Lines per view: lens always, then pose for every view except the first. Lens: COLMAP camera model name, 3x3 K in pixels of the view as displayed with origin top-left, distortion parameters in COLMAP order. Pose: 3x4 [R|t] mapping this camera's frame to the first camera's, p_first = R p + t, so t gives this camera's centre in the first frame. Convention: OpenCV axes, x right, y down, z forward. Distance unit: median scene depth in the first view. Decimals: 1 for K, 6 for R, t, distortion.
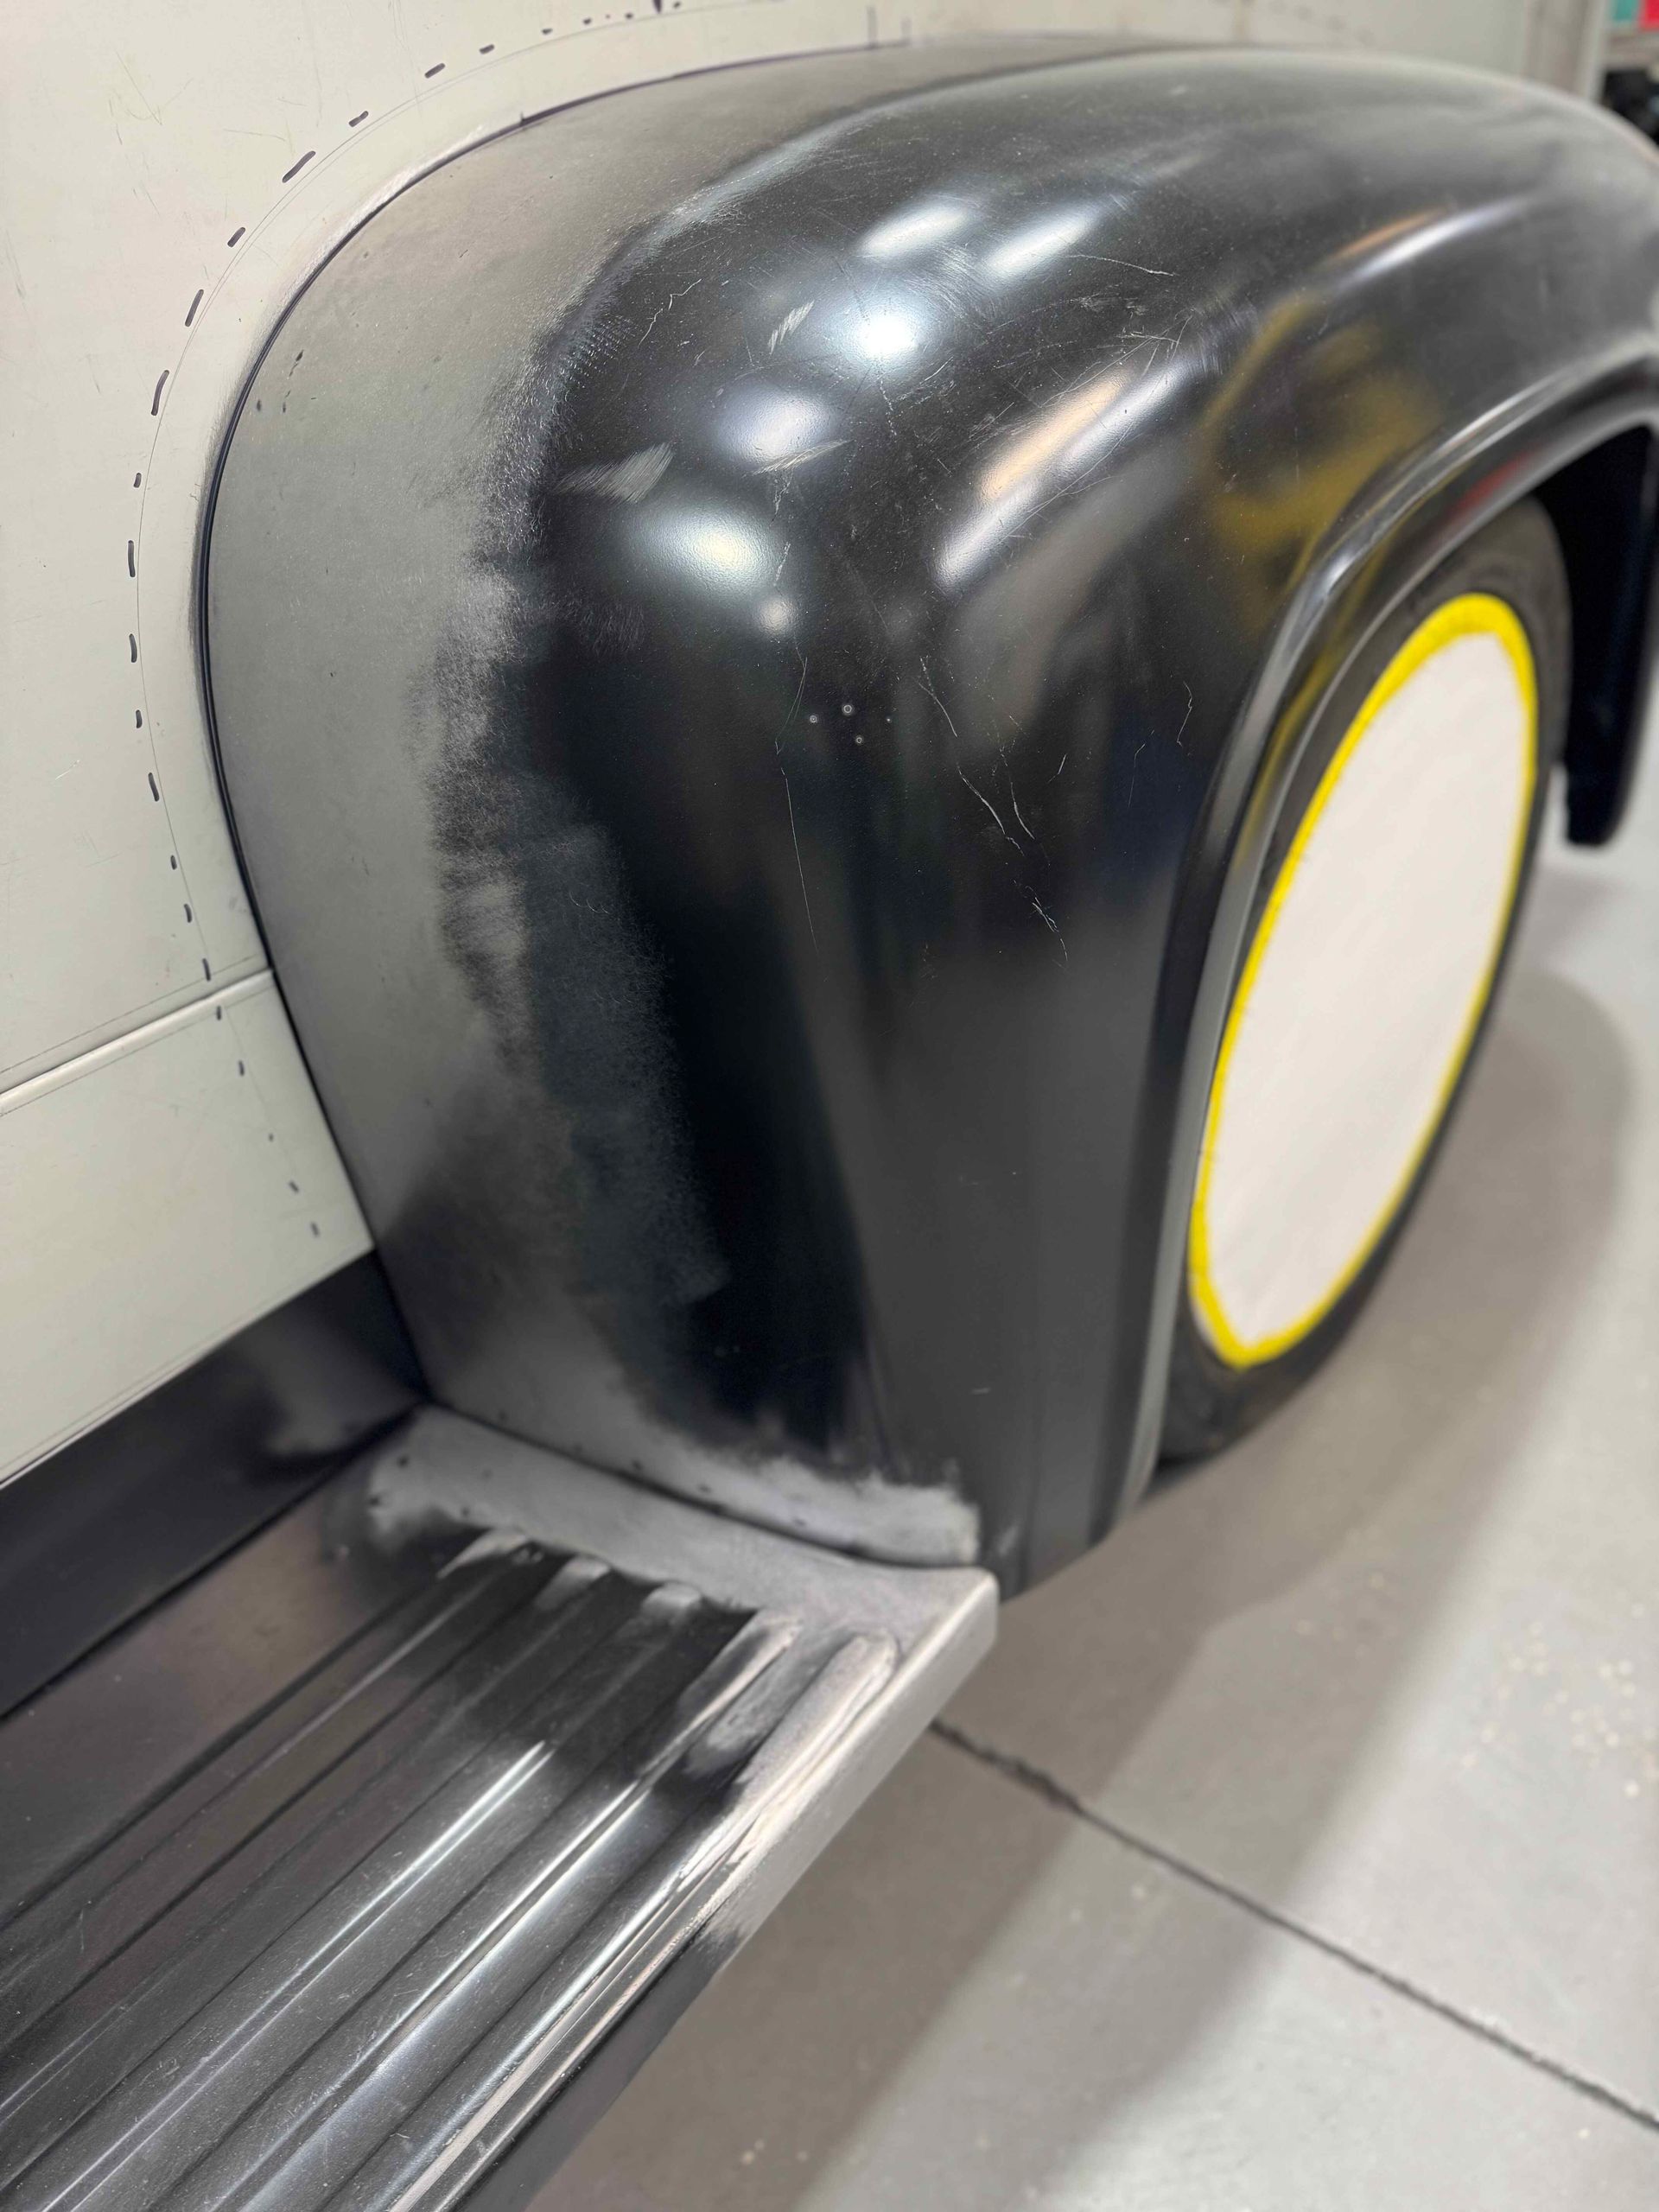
lens RADIAL K [[1577.9, 0, 831.4], [0, 1577.9, 1102.7], [0, 0, 1]] dist [0.014621, 0.000314]
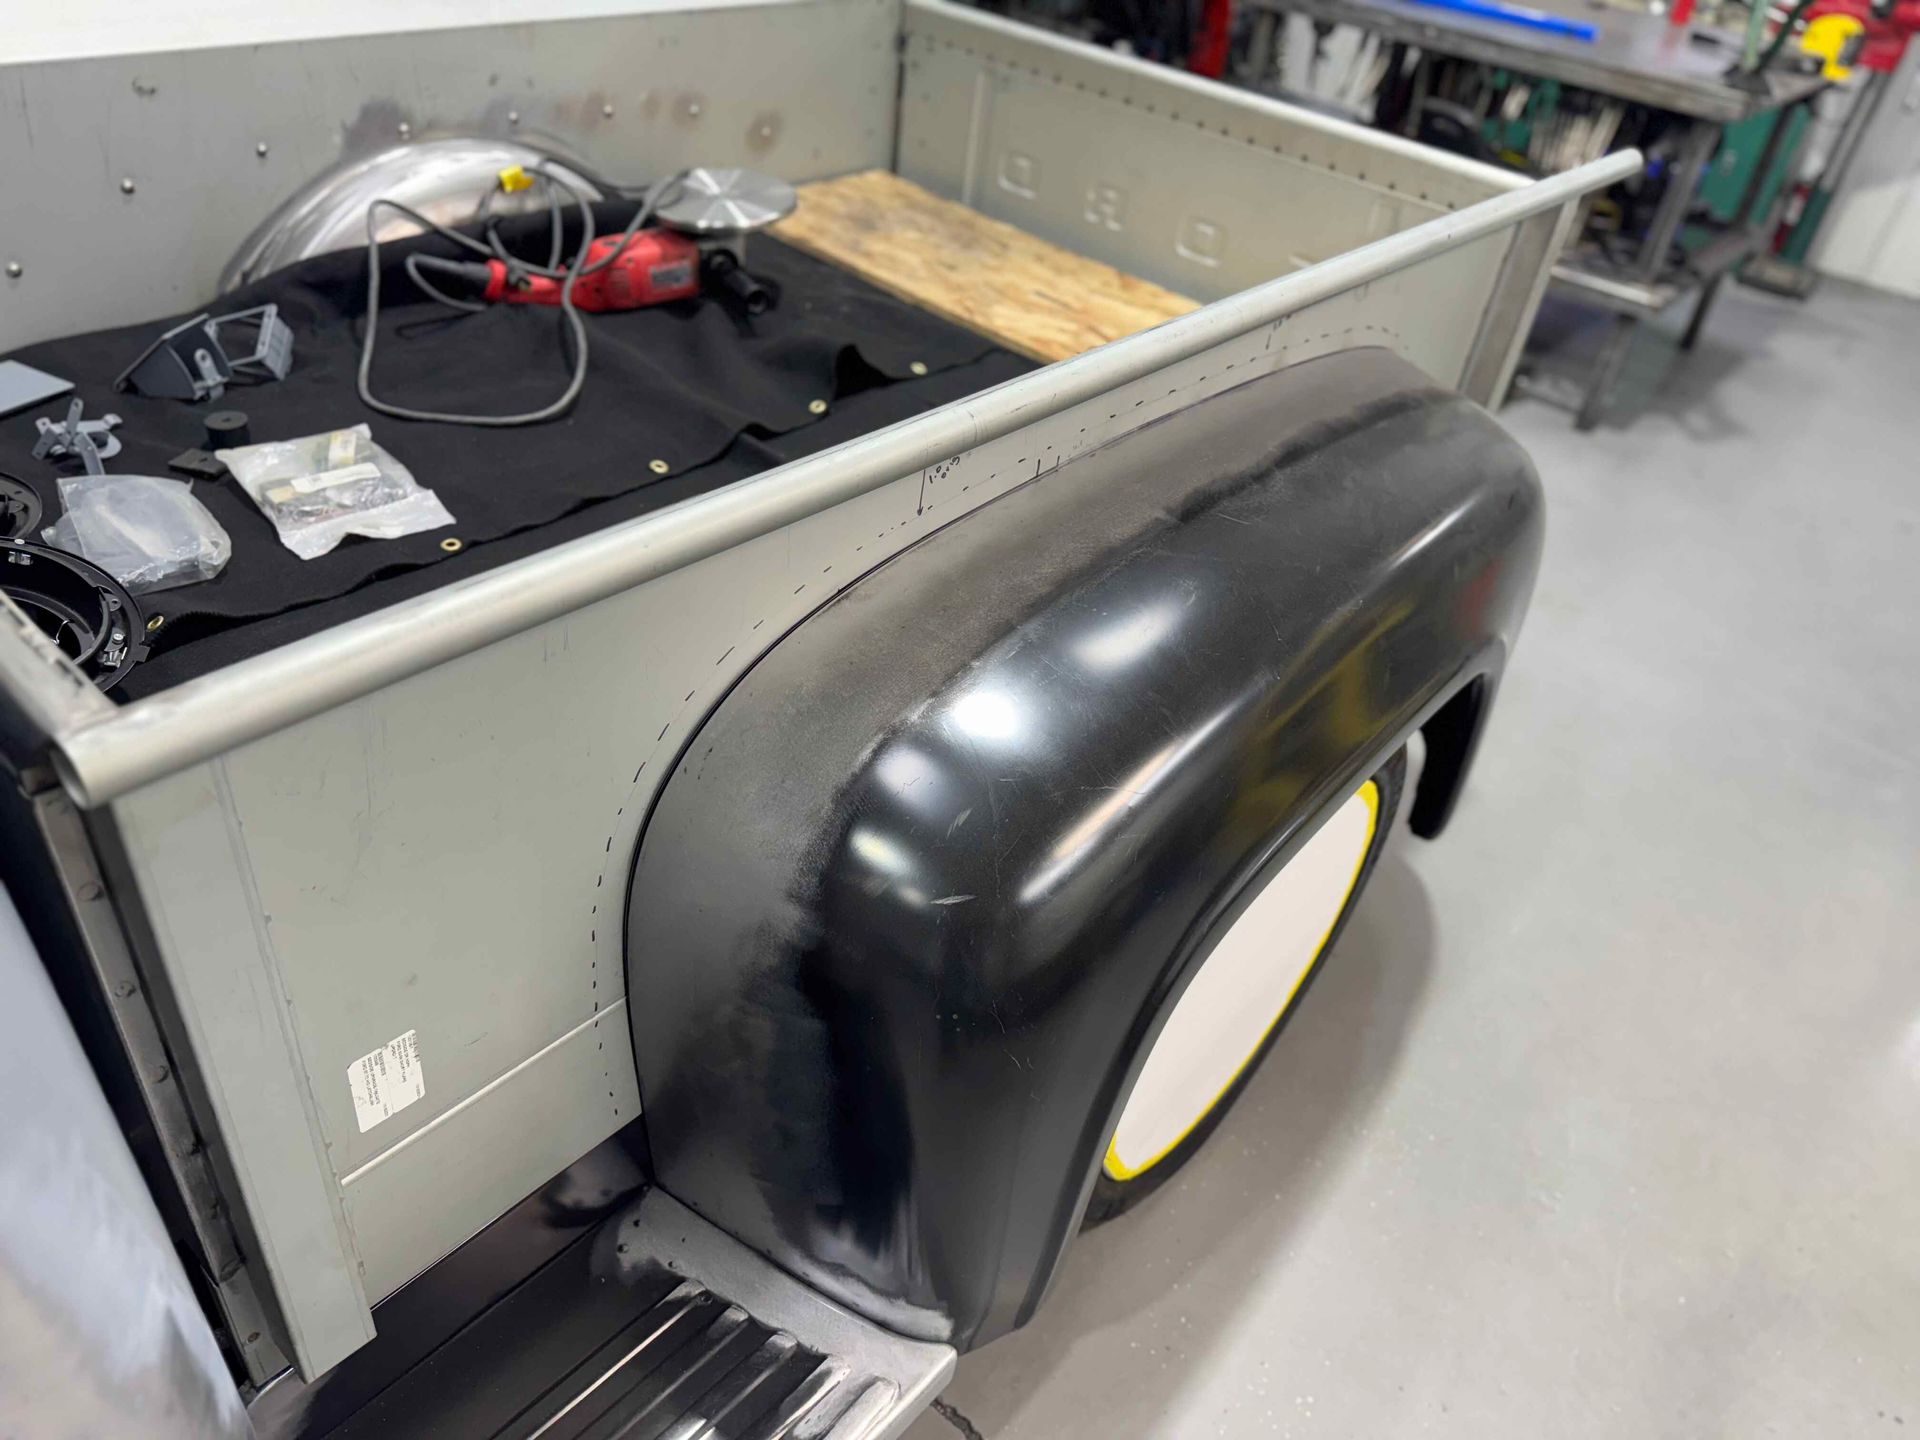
lens RADIAL K [[1369.6, 0, 958.3], [0, 1369.6, 722.4], [0, 0, 1]] dist [0.014621, 0.000314]
pose [[0.984380, 0.165697, 0.059510, -0.112877], [-0.169453, 0.983402, 0.064855, -0.531458], [-0.047776, -0.073926, 0.996119, -0.550046]]
